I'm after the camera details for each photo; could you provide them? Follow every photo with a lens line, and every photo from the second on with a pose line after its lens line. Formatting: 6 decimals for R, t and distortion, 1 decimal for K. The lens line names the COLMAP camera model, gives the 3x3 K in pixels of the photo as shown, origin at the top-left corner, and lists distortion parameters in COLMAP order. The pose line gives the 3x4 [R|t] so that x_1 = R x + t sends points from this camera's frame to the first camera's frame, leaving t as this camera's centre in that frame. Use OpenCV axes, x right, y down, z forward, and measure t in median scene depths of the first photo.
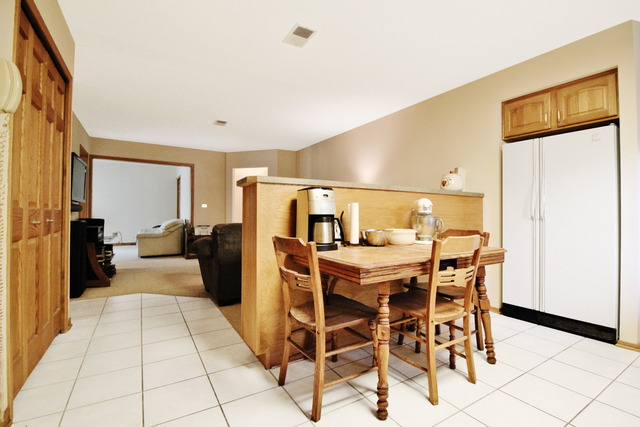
lens RADIAL K [[298.9, 0, 322.9], [0, 298.9, 212.9], [0, 0, 1]] dist [-0.007310, -0.006008]
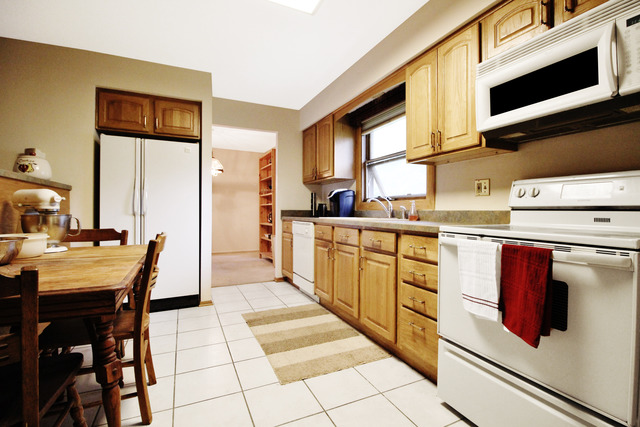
lens RADIAL K [[298.9, 0, 326.2], [0, 298.9, 209.9], [0, 0, 1]] dist [-0.007310, -0.006008]
pose [[0.115767, -0.004981, 0.993264, -0.268331], [-0.003957, 0.999977, 0.005476, -0.004400], [-0.993269, -0.004564, 0.115745, 0.226023]]
